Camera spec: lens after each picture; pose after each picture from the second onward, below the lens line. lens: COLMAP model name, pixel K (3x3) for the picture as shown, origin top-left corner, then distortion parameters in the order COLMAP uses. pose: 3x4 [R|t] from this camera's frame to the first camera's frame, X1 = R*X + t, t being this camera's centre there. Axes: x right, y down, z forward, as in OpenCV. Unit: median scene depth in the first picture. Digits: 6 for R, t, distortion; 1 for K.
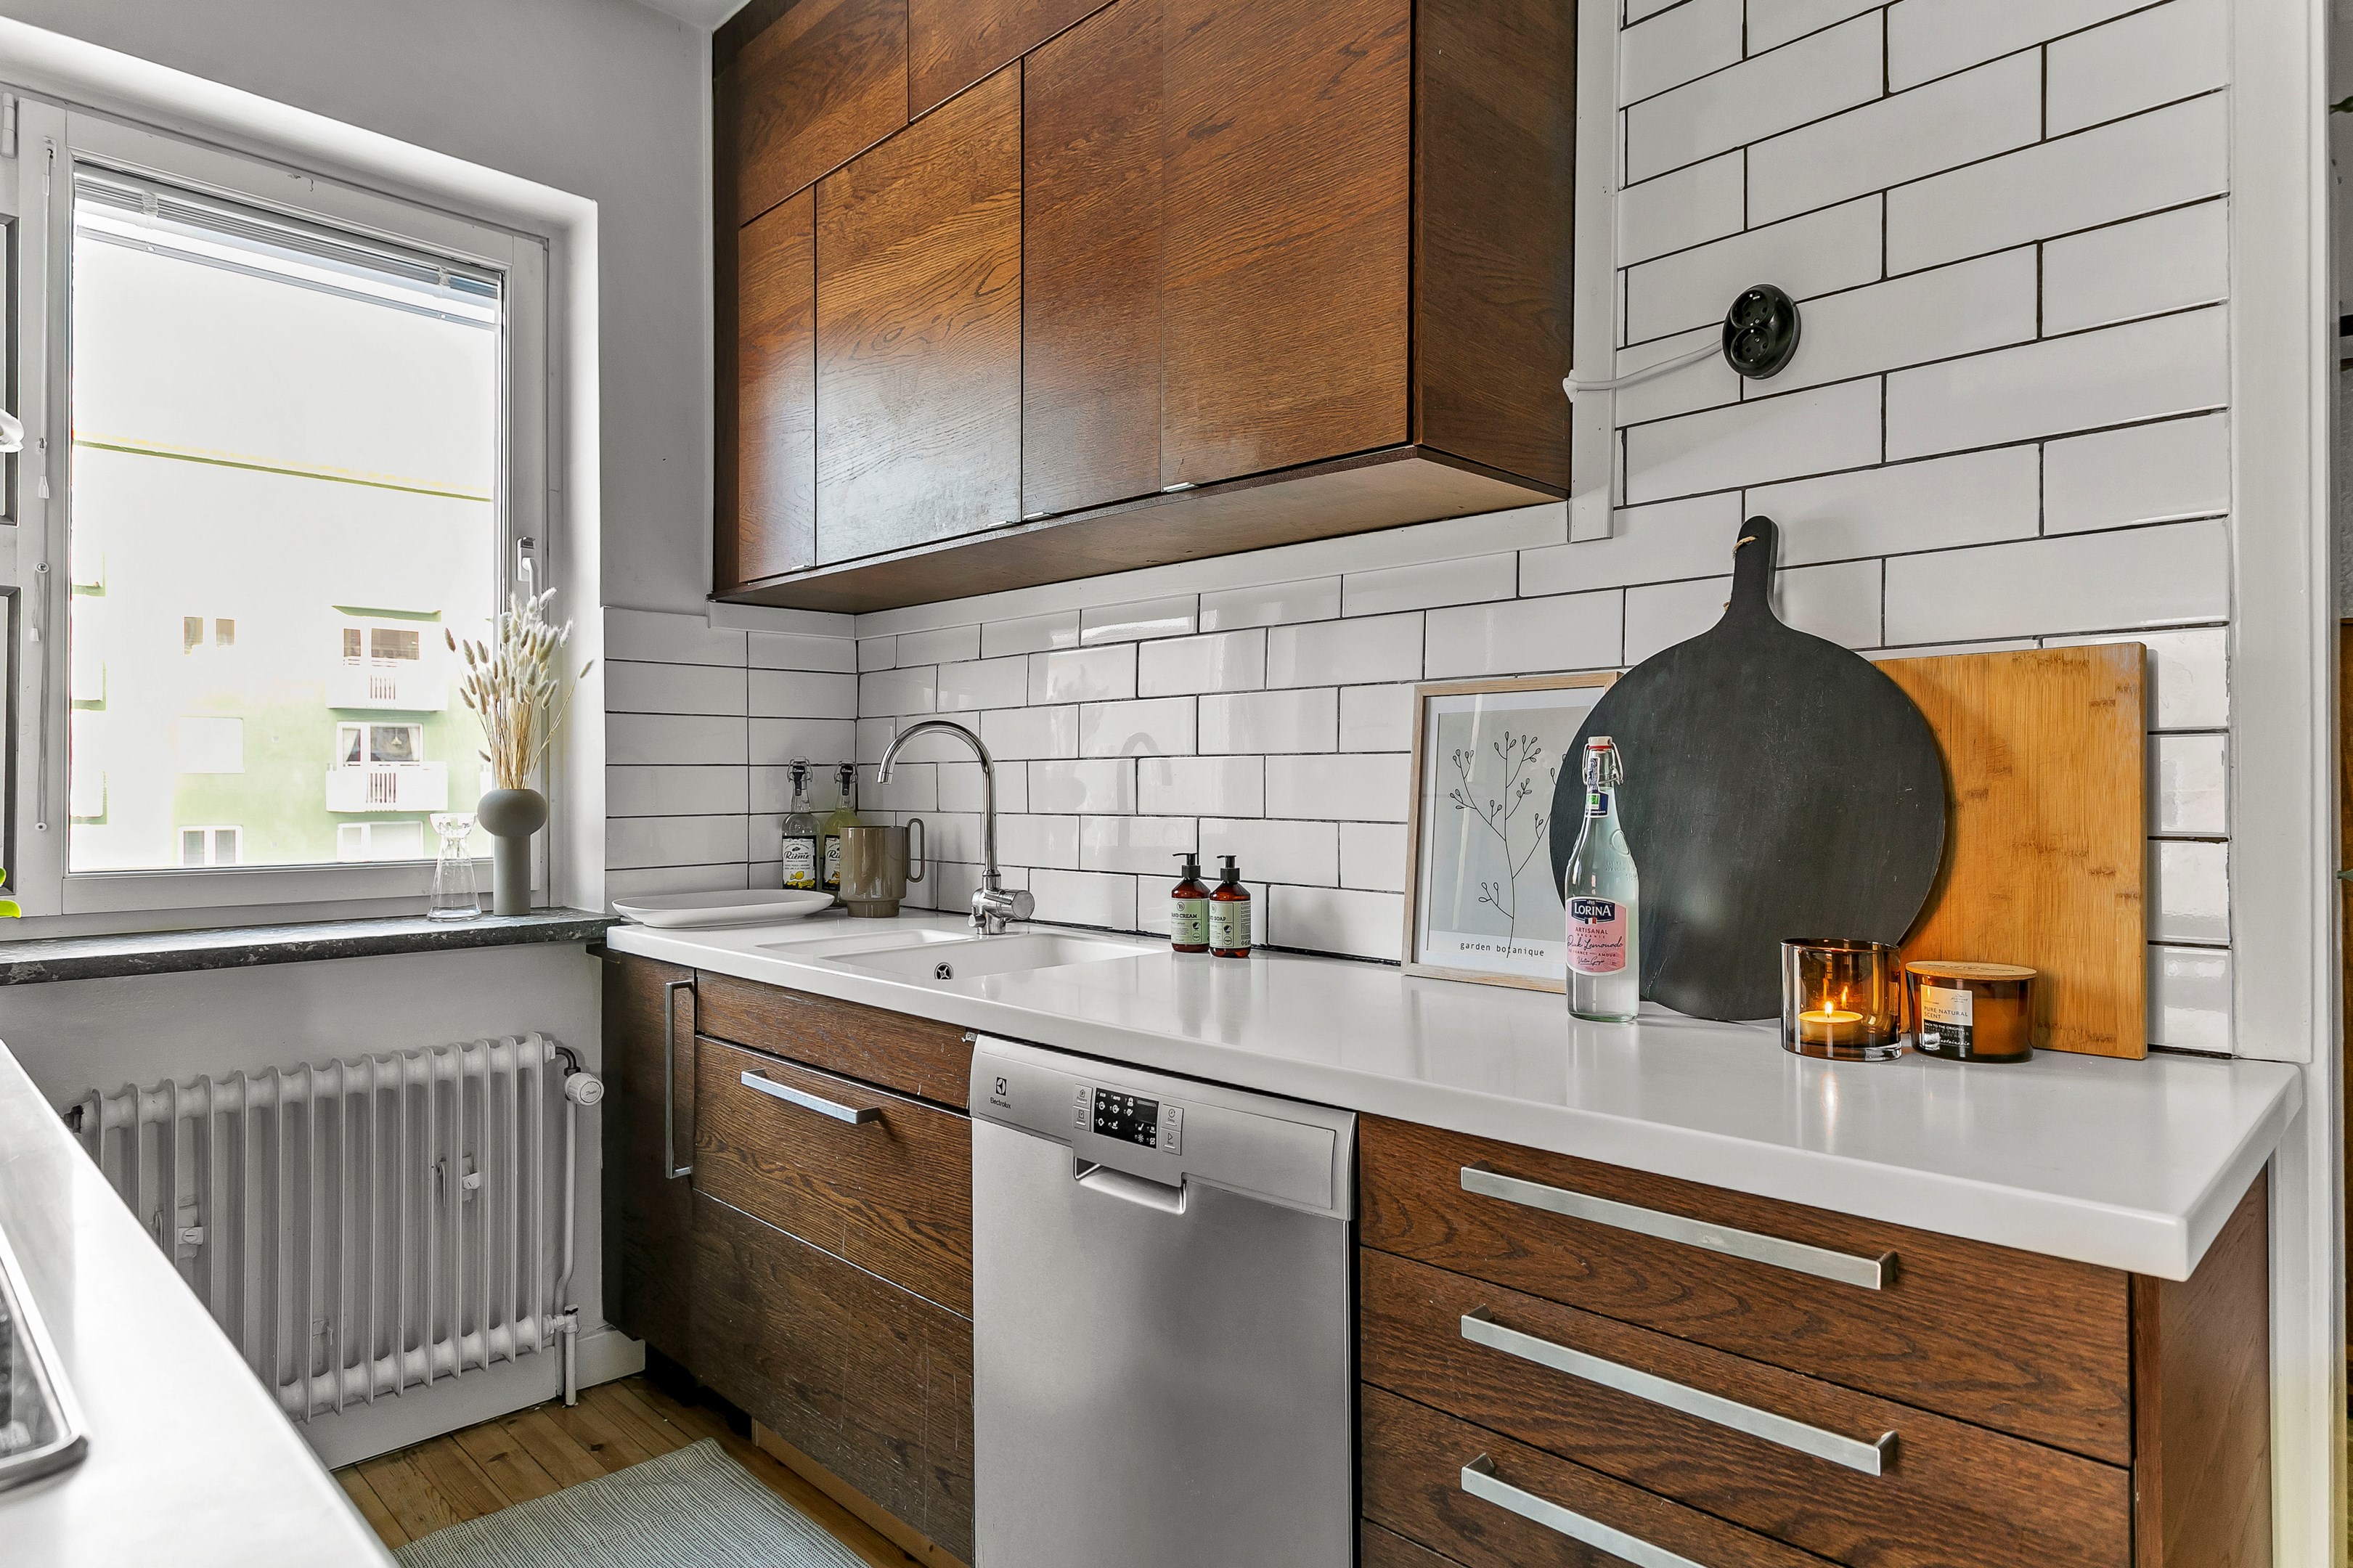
lens RADIAL K [[1334.2, 0, 1158.7], [0, 1334.2, 790.9], [0, 0, 1]] dist [0.009302, -0.000879]
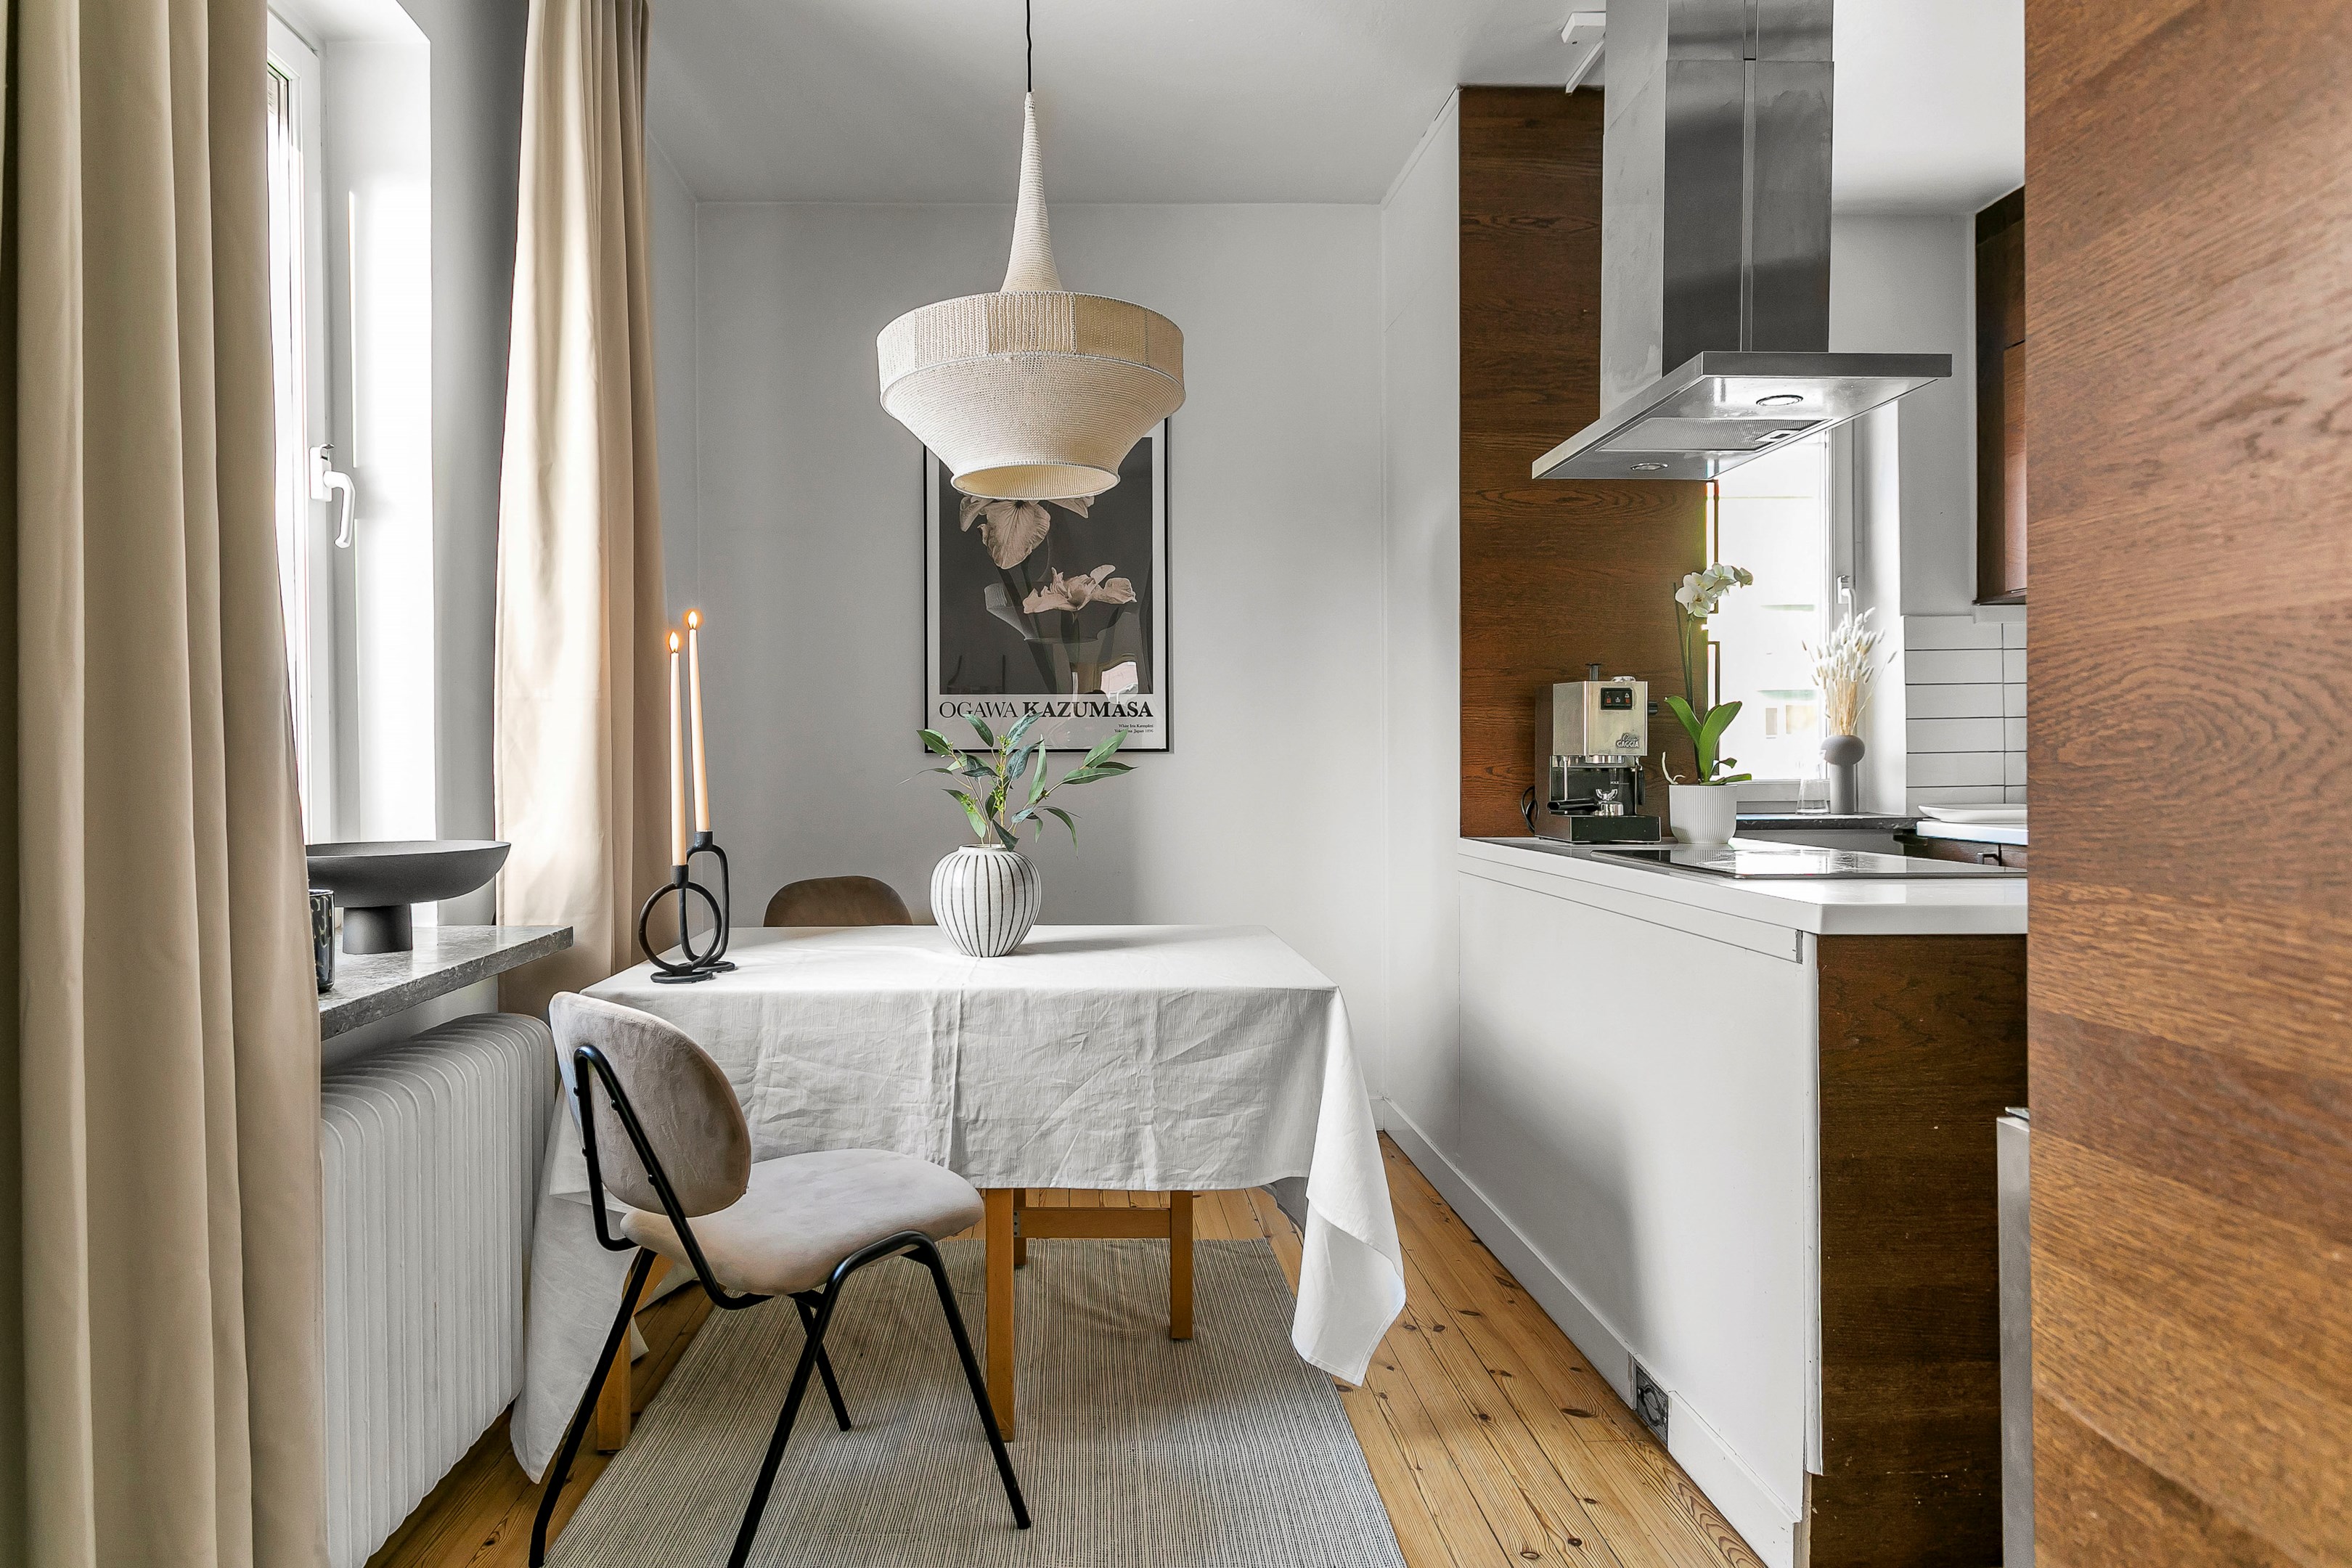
lens RADIAL K [[1369.1, 0, 1075.6], [0, 1369.1, 765.4], [0, 0, 1]] dist [-0.003510, 0.006229]
pose [[0.724881, -0.006051, -0.688848, -0.023005], [0.004958, 0.999981, -0.003566, 0.036424], [0.688856, -0.000830, 0.724897, -0.830444]]
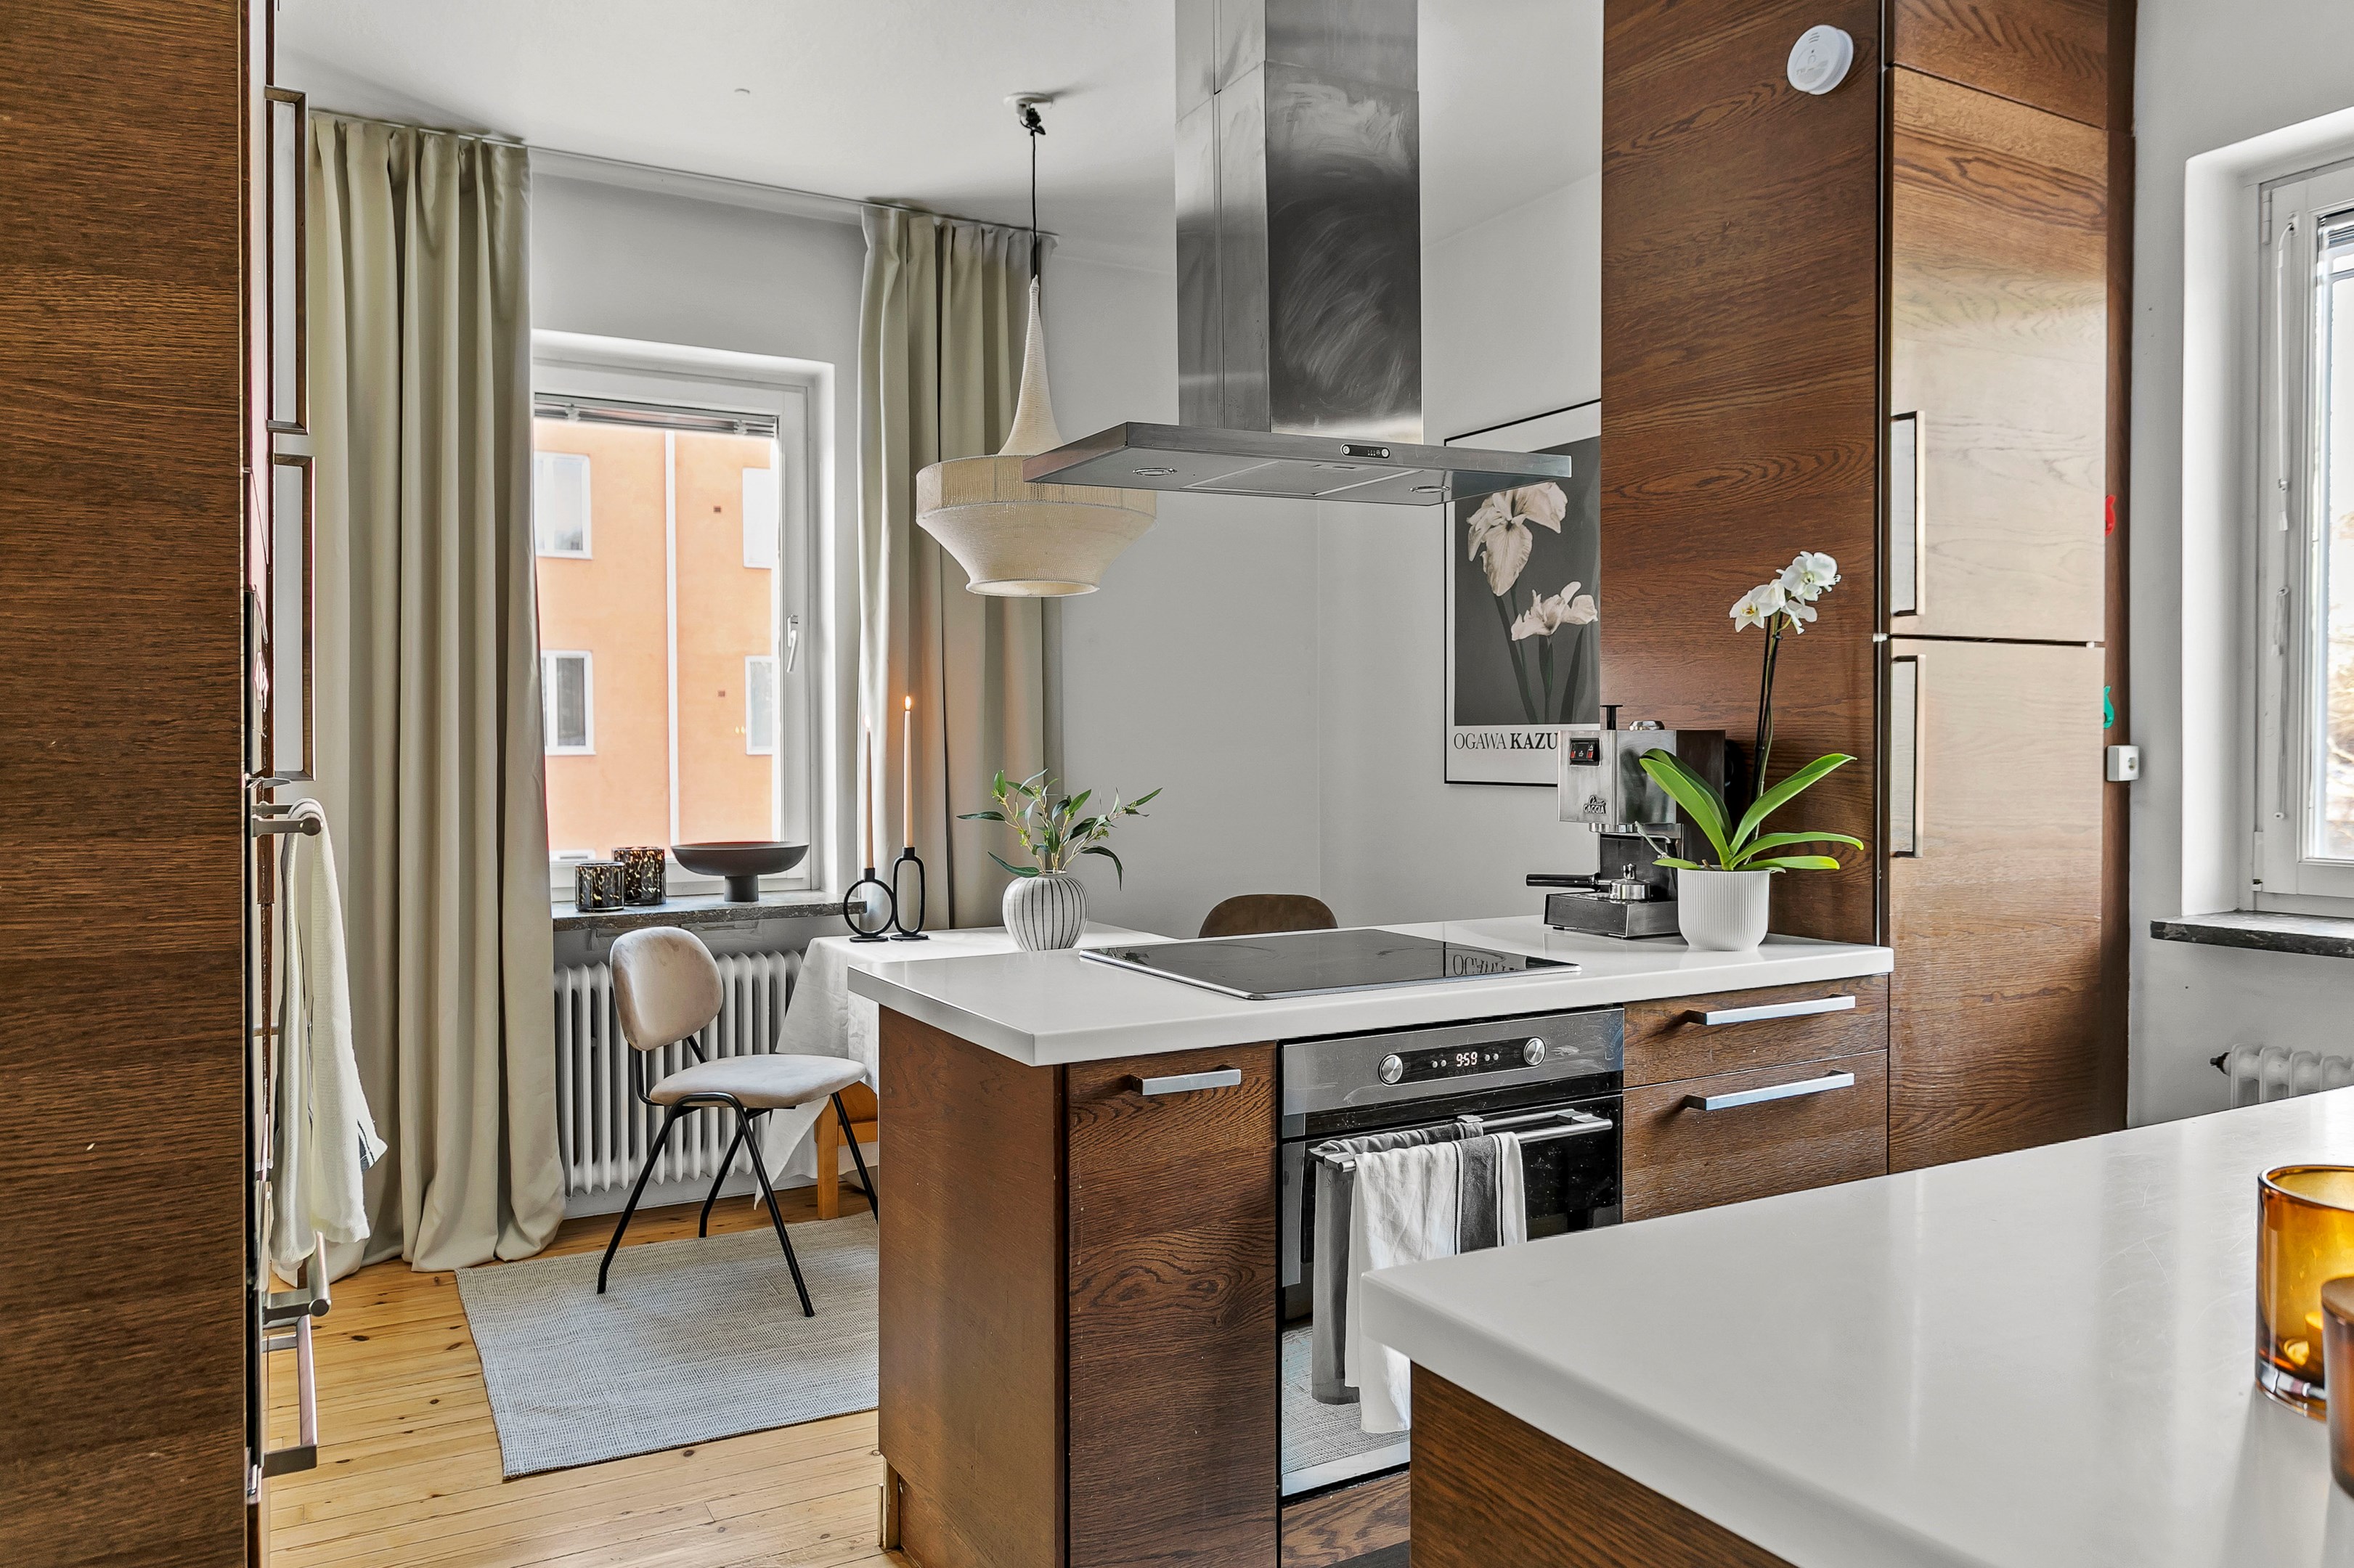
lens RADIAL K [[1586.3, 0, 1105.2], [0, 1586.3, 801.1], [0, 0, 1]] dist [-0.028383, -0.005945]
pose [[-0.310059, 0.032378, -0.950166, 0.656677], [-0.000257, 0.999417, 0.034140, -0.027773], [0.950717, 0.010830, -0.309870, 0.397562]]
